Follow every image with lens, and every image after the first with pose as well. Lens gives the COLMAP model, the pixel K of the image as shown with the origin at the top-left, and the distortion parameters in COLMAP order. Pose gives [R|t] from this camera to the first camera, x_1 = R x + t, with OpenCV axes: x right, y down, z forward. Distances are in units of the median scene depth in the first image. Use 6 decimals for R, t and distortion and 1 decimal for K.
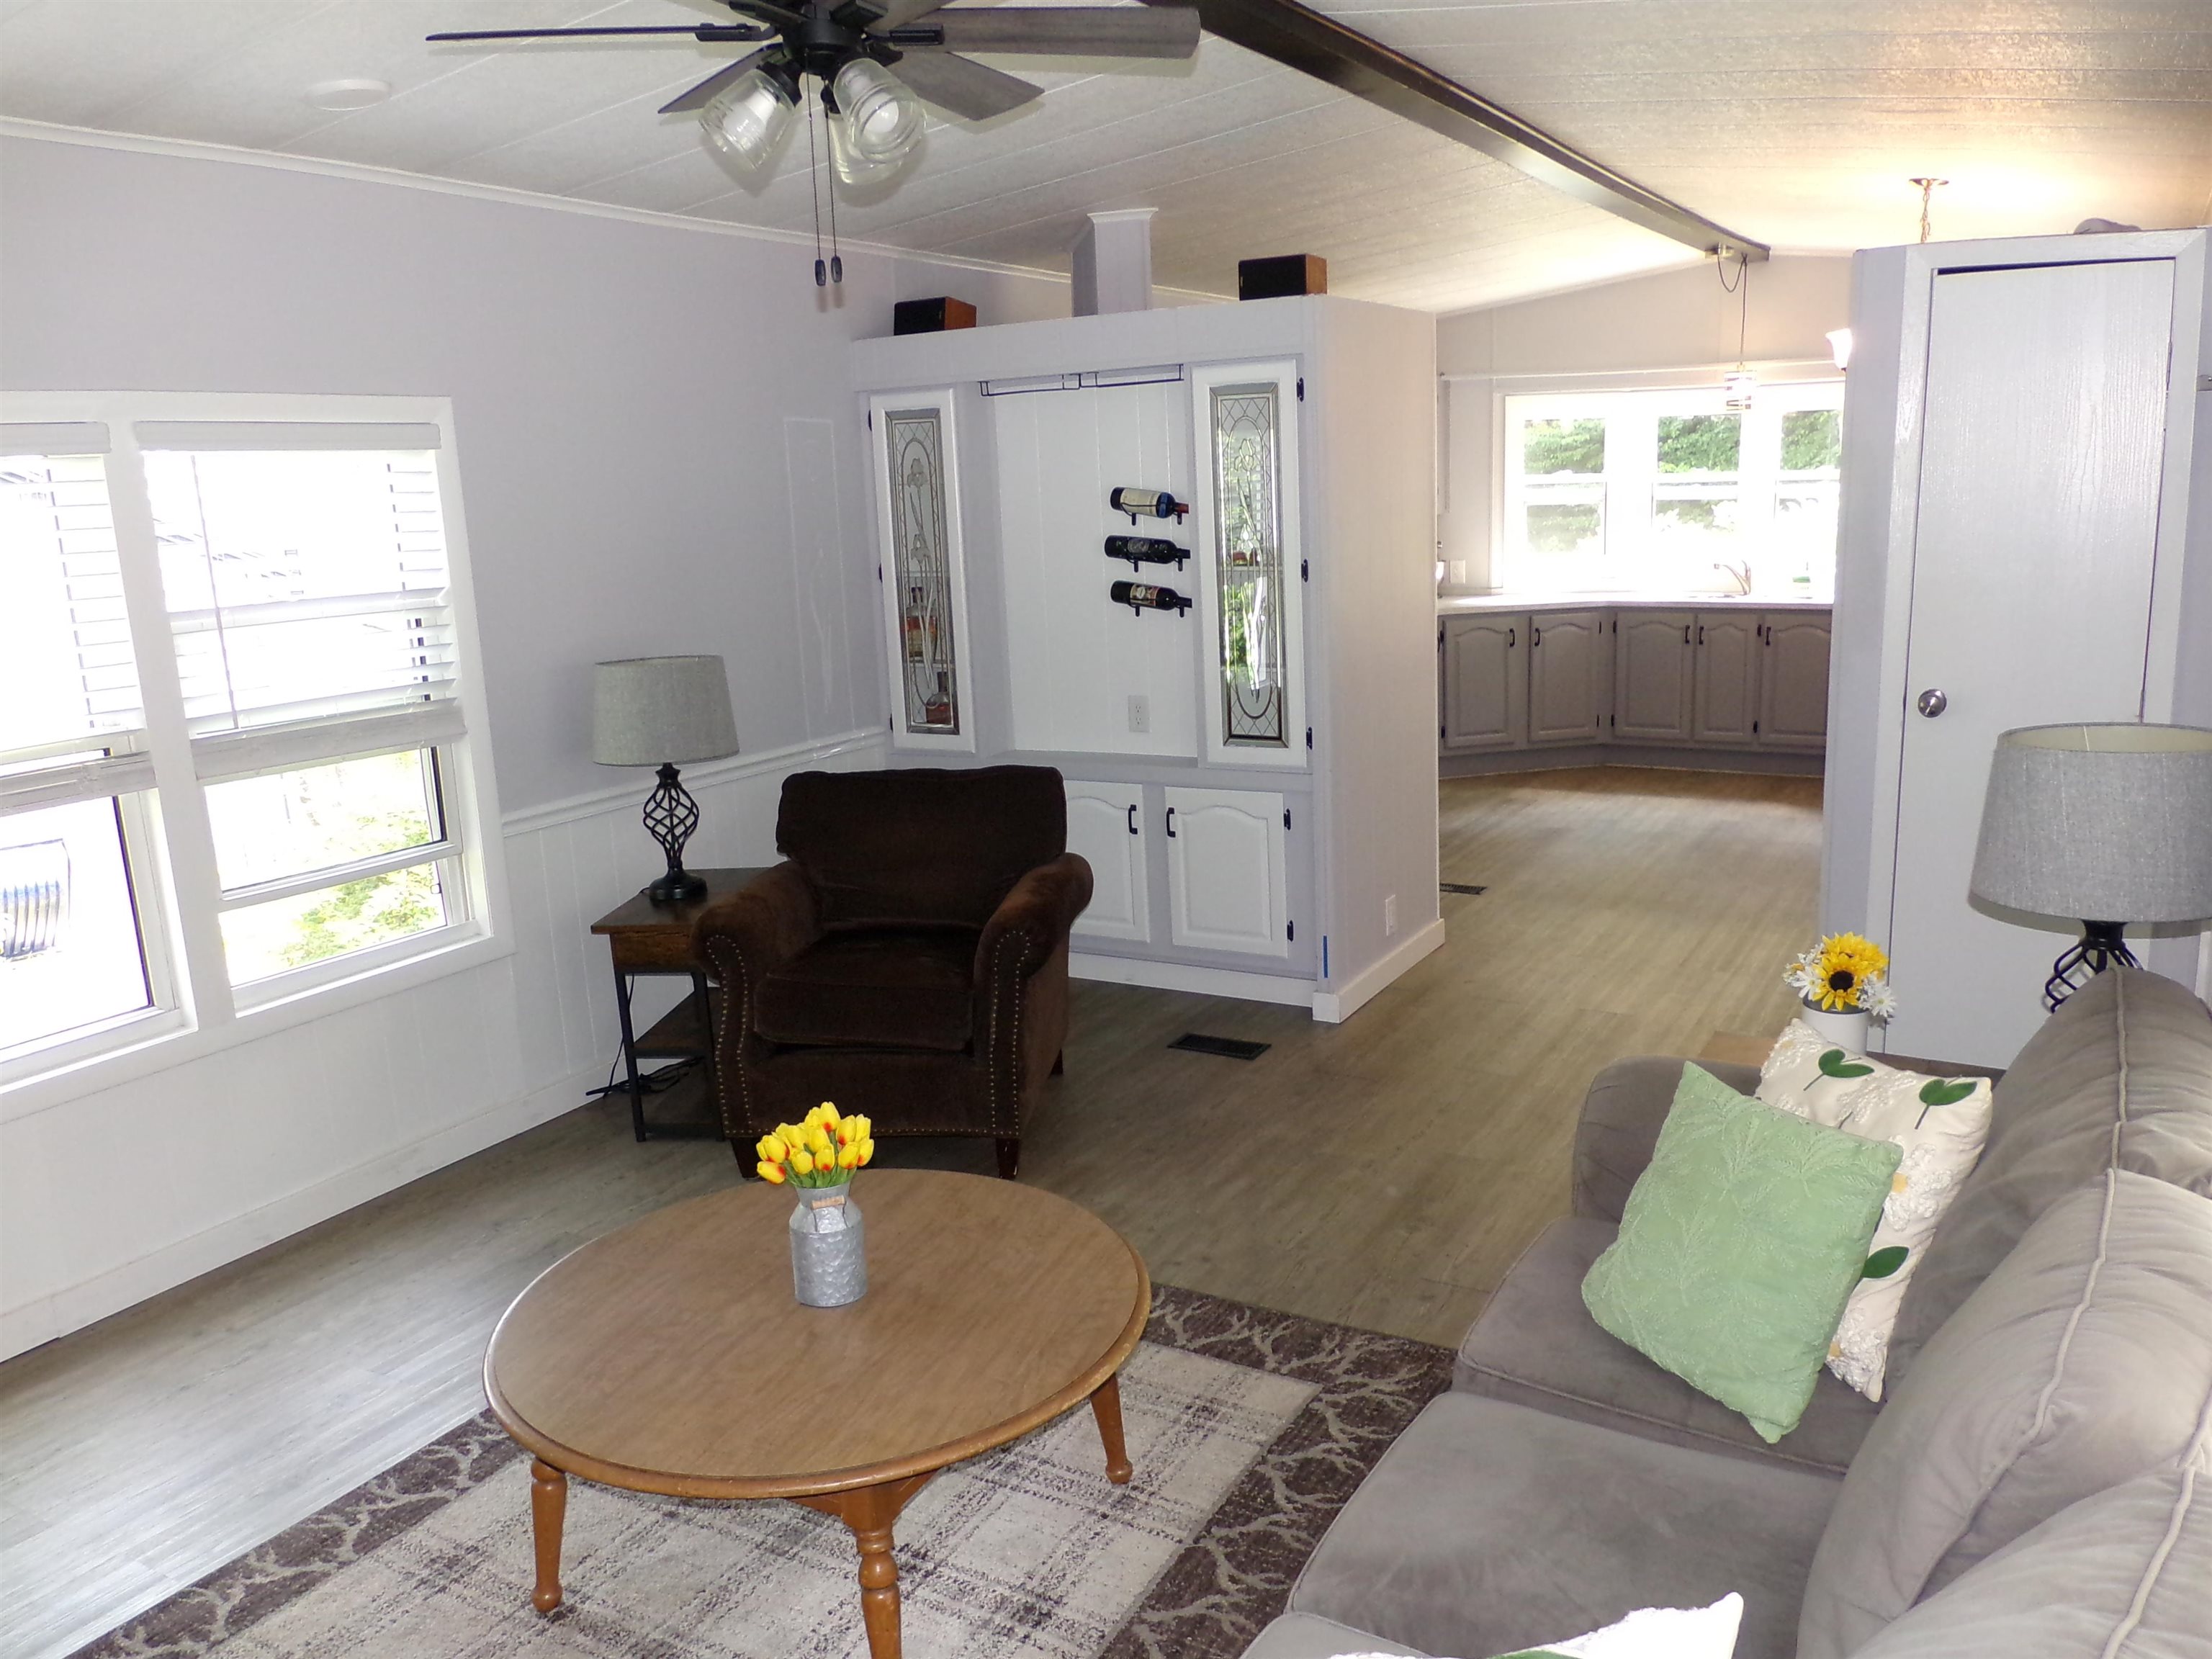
lens RADIAL K [[1693.8, 0, 1132.9], [0, 1693.8, 856.3], [0, 0, 1]] dist [-0.087532, 0.164466]
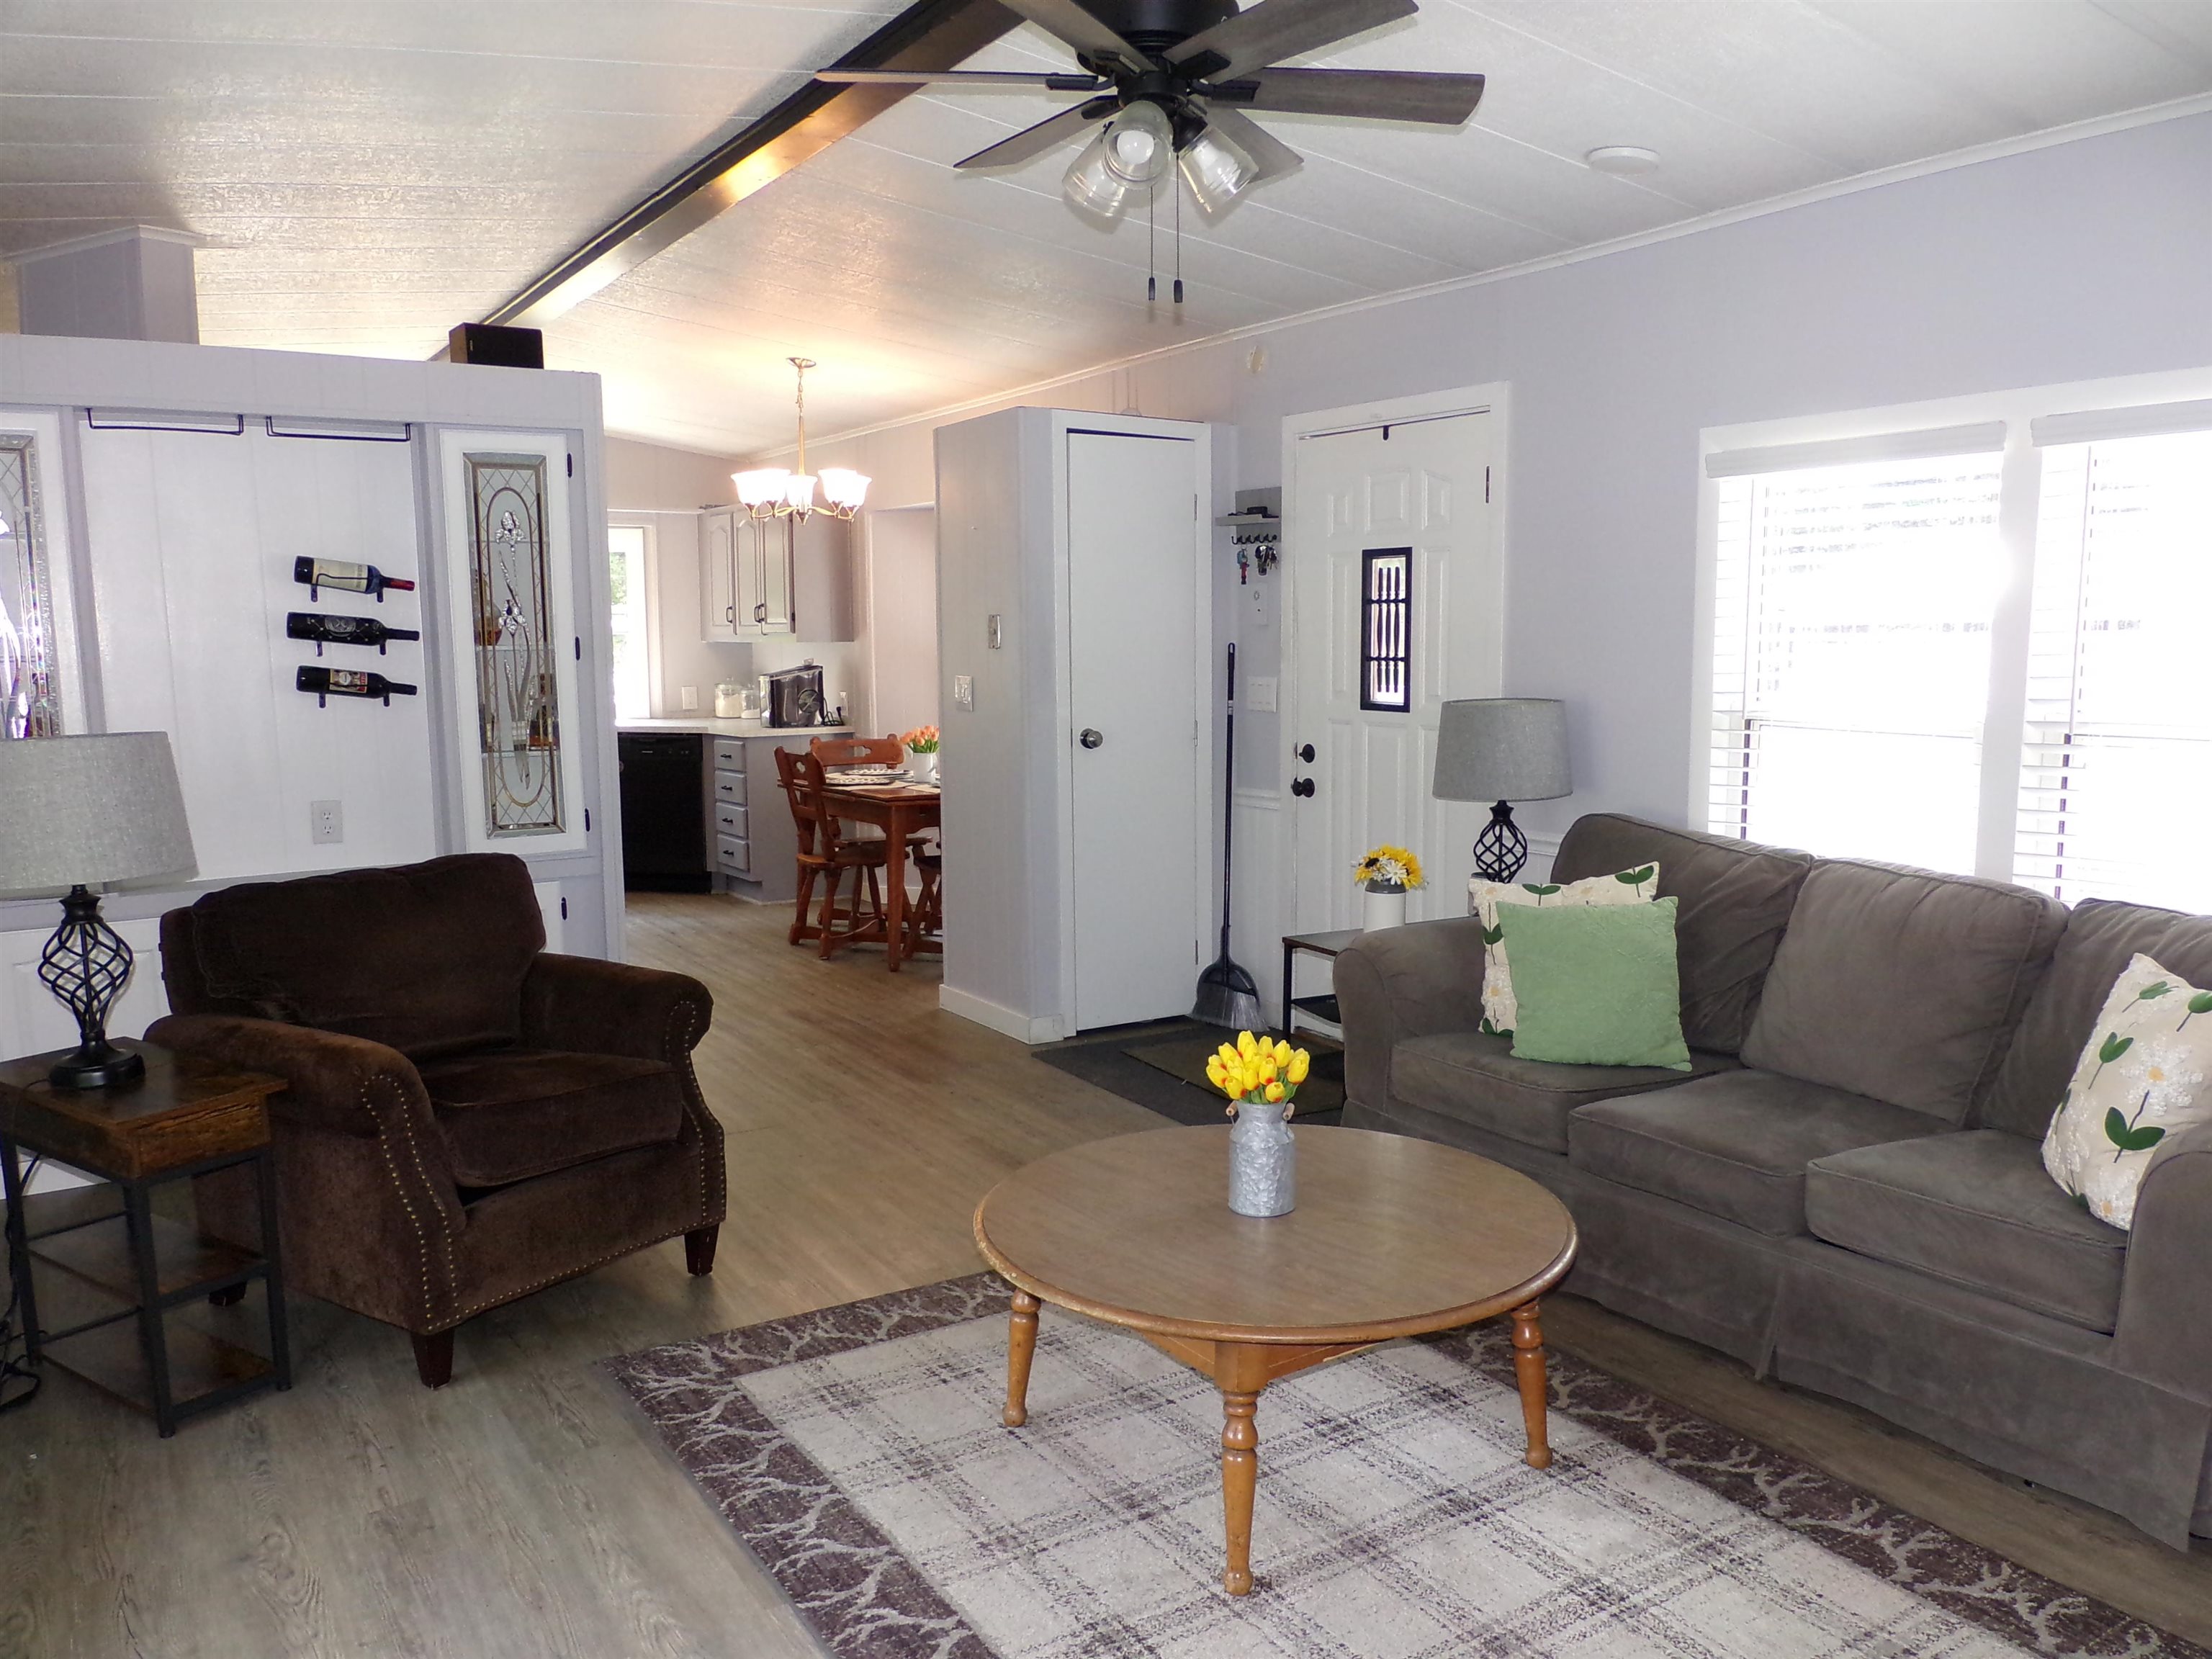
lens RADIAL K [[1693.8, 0, 1132.9], [0, 1693.8, 856.3], [0, 0, 1]] dist [-0.087532, 0.164466]
pose [[0.474493, -0.084769, 0.876168, -0.723743], [0.183441, 0.983022, -0.004236, 0.015547], [-0.860933, 0.162735, 0.481987, 0.319086]]
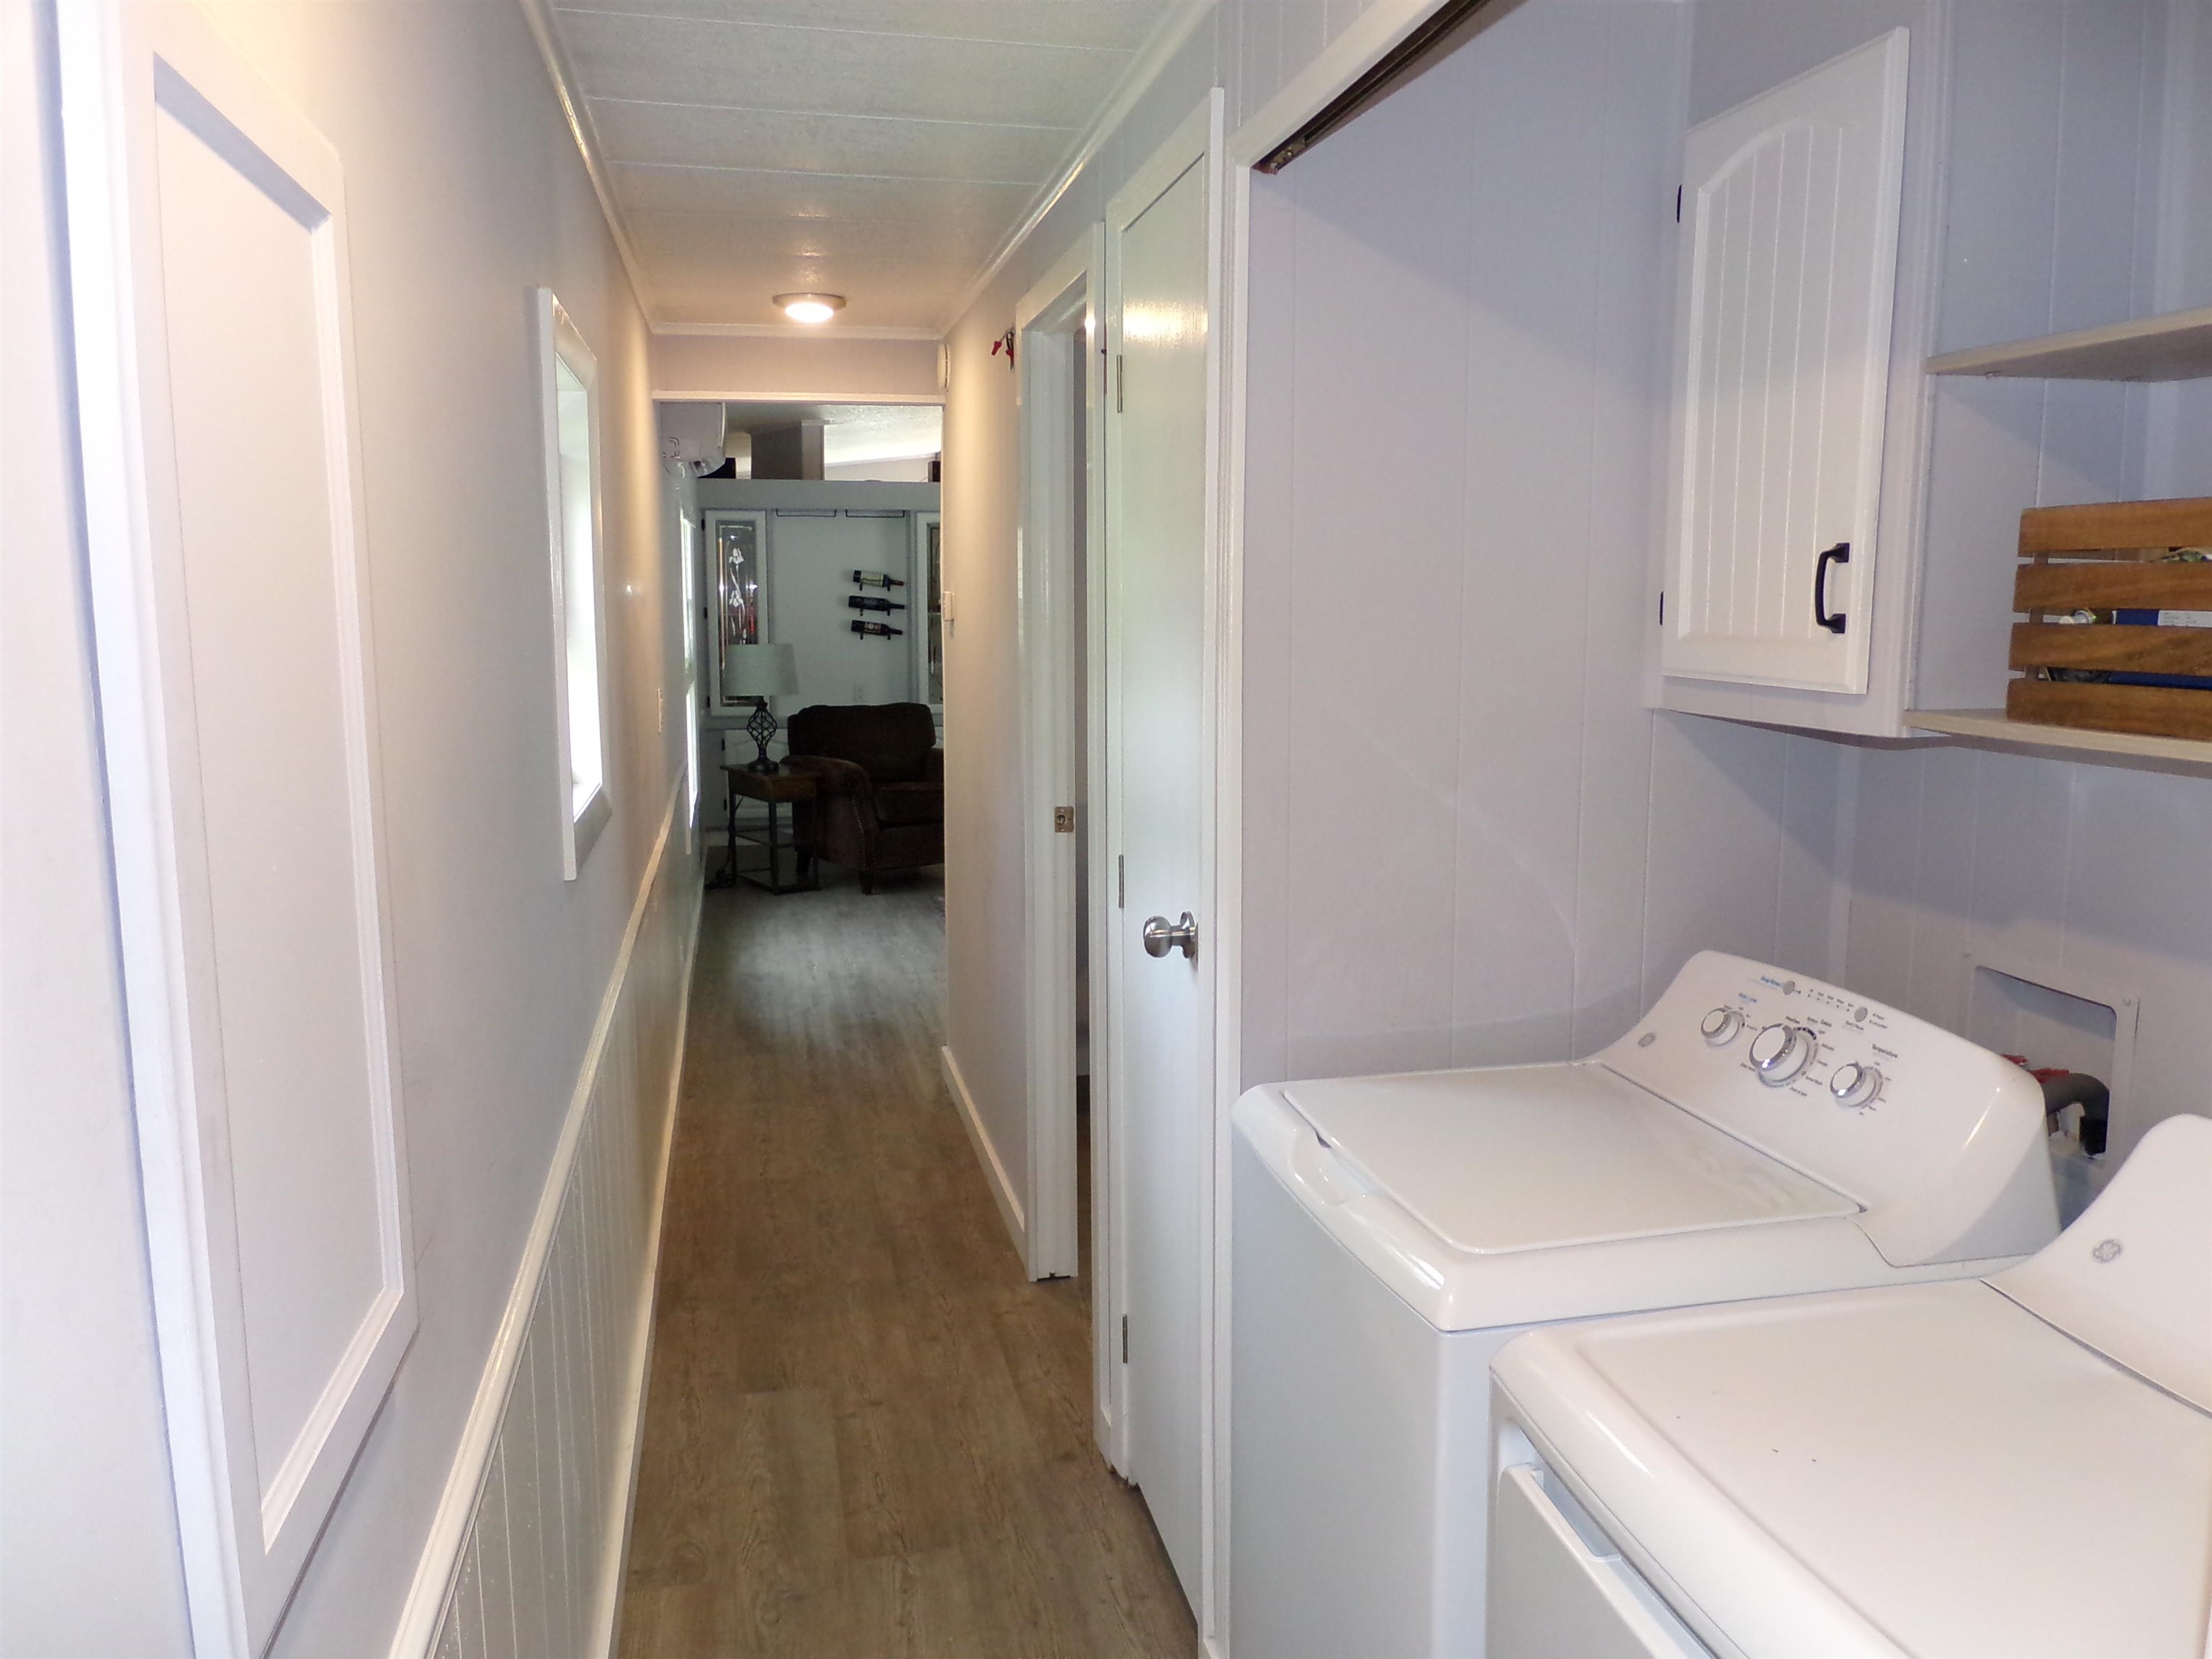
lens RADIAL K [[1693.8, 0, 1132.9], [0, 1693.8, 856.3], [0, 0, 1]] dist [-0.087532, 0.164466]
pose [[0.745559, -0.055670, 0.664111, -1.325649], [0.113164, 0.992609, -0.043836, 0.270717], [-0.656762, 0.107836, 0.746348, -0.716782]]
